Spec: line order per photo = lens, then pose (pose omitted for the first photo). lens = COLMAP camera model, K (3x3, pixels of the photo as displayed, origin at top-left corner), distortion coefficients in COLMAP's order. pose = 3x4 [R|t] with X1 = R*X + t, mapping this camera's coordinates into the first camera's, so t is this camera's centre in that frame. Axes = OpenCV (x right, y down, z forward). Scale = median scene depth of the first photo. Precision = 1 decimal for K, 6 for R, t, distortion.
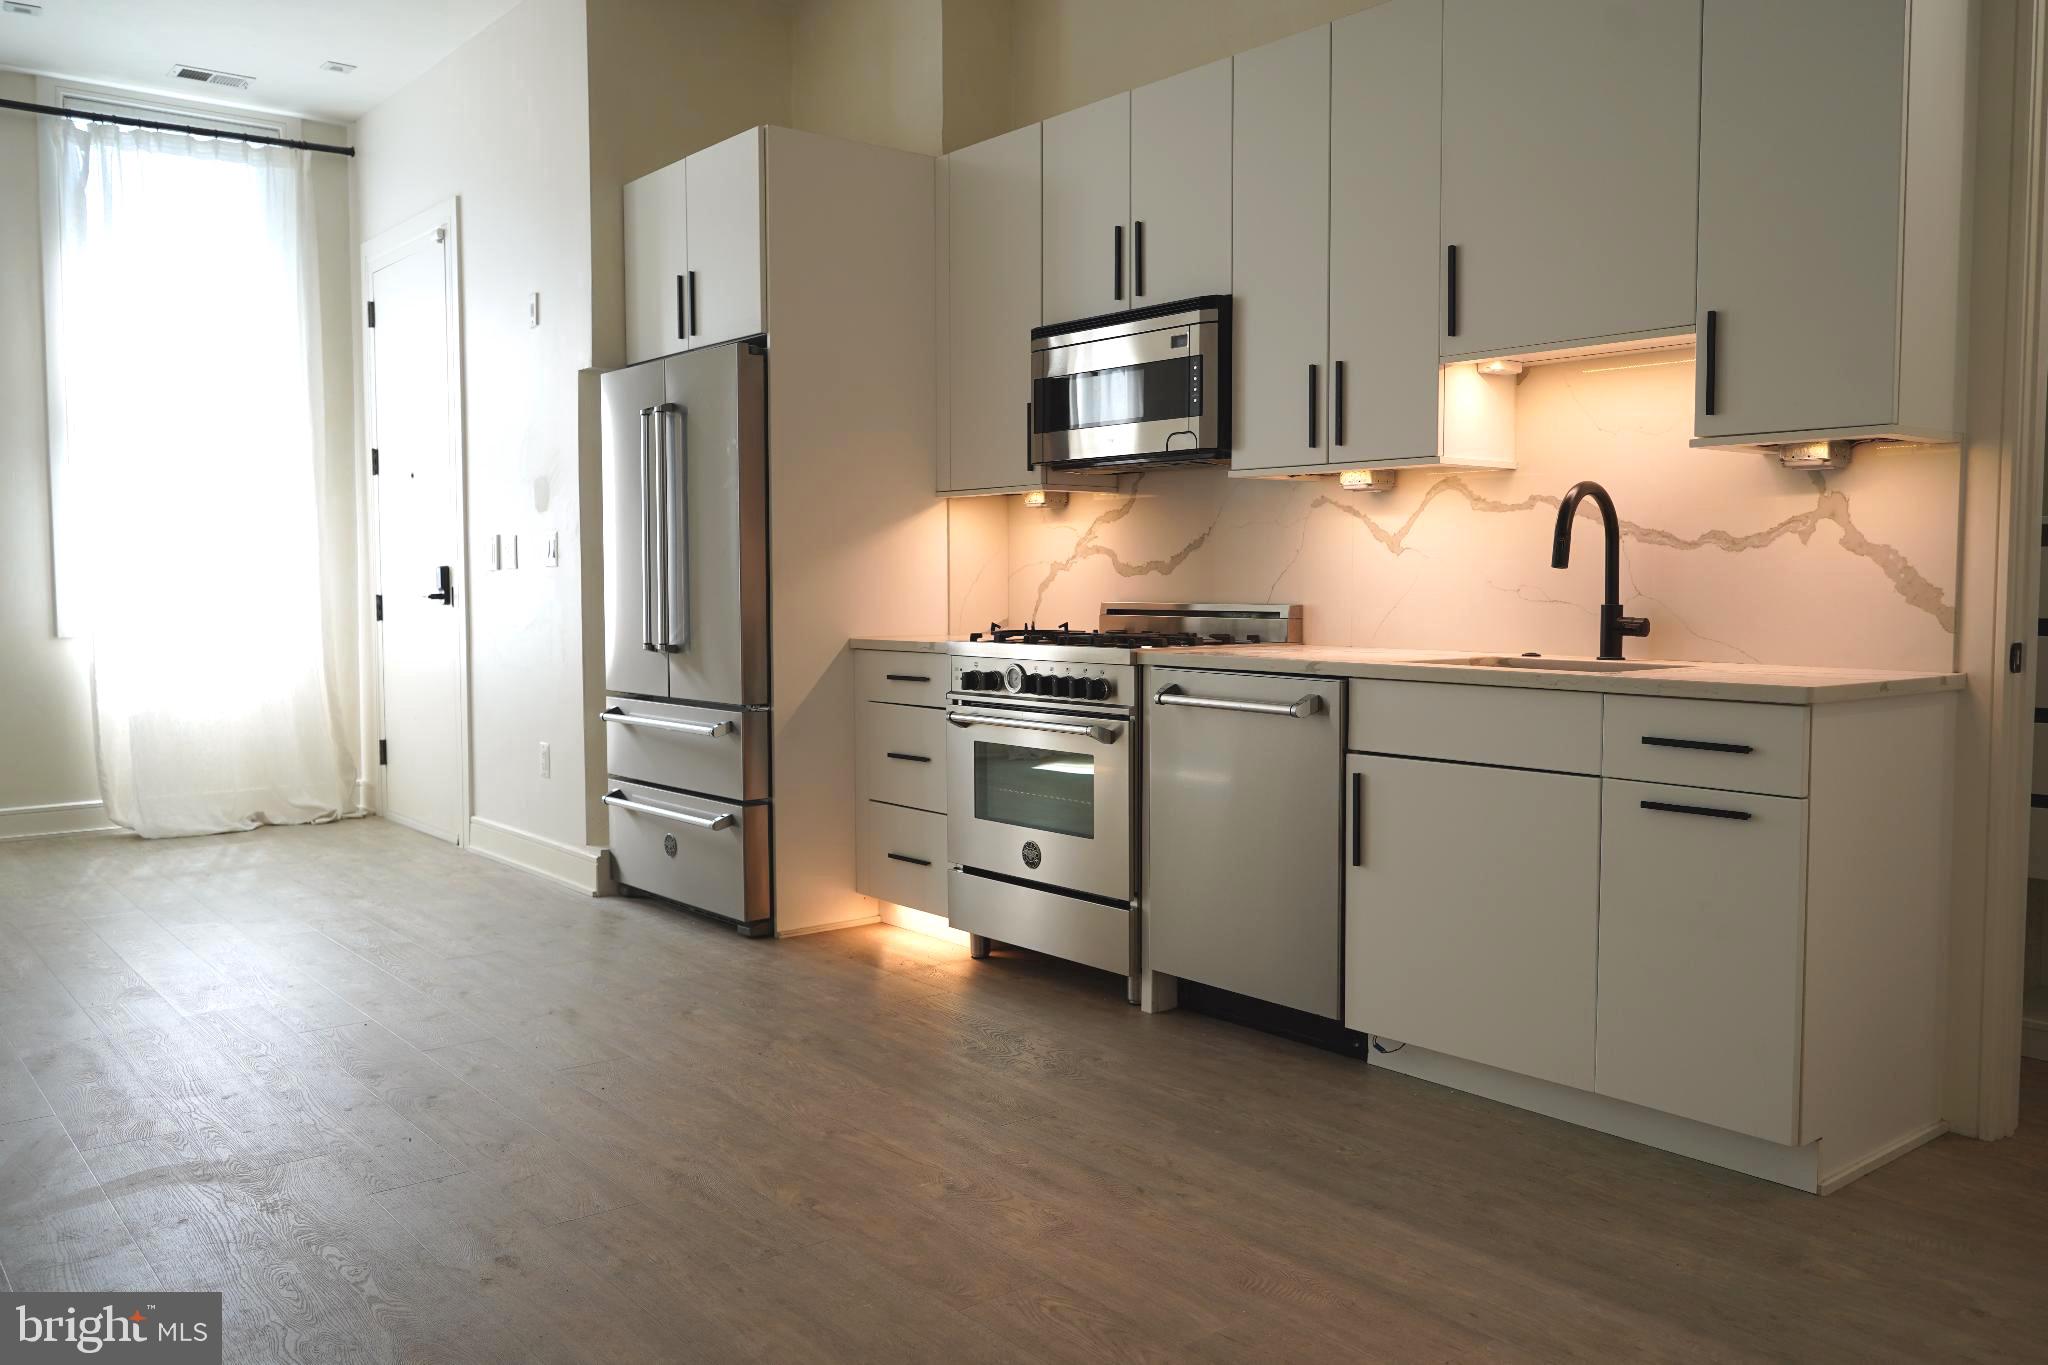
lens RADIAL K [[1652.0, 0, 1026.4], [0, 1652.0, 680.0], [0, 0, 1]] dist [-0.007758, 0.028967]
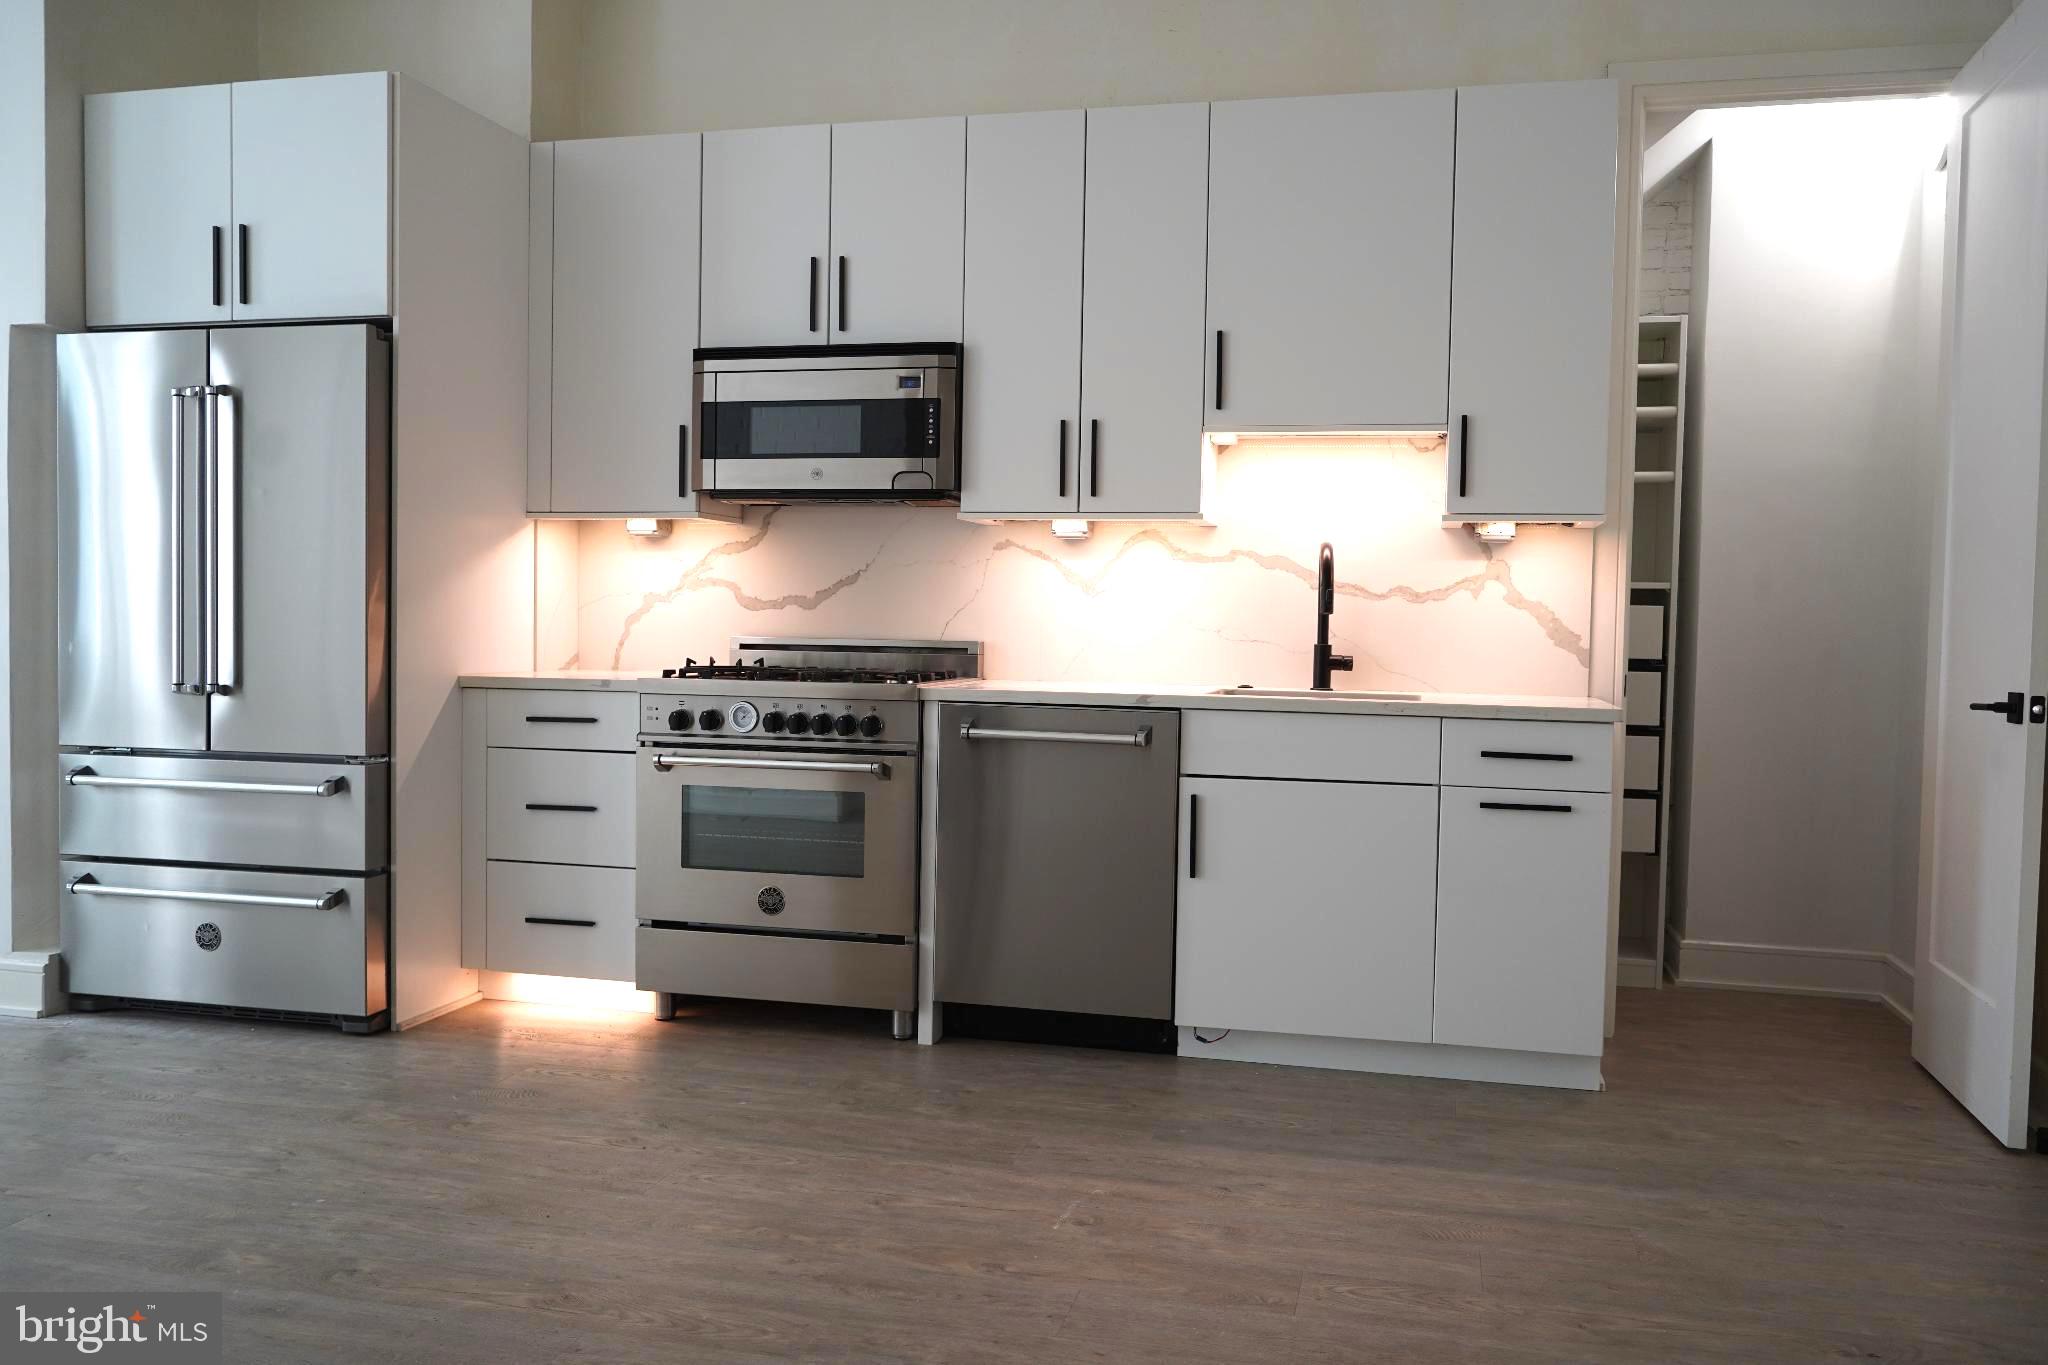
lens RADIAL K [[1652.0, 0, 1030.5], [0, 1652.0, 688.0], [0, 0, 1]] dist [-0.007758, 0.028967]
pose [[0.793045, -0.011294, 0.609058, -0.478902], [0.019032, 0.999799, -0.006241, -0.009124], [-0.608865, 0.016541, 0.793101, 0.152518]]
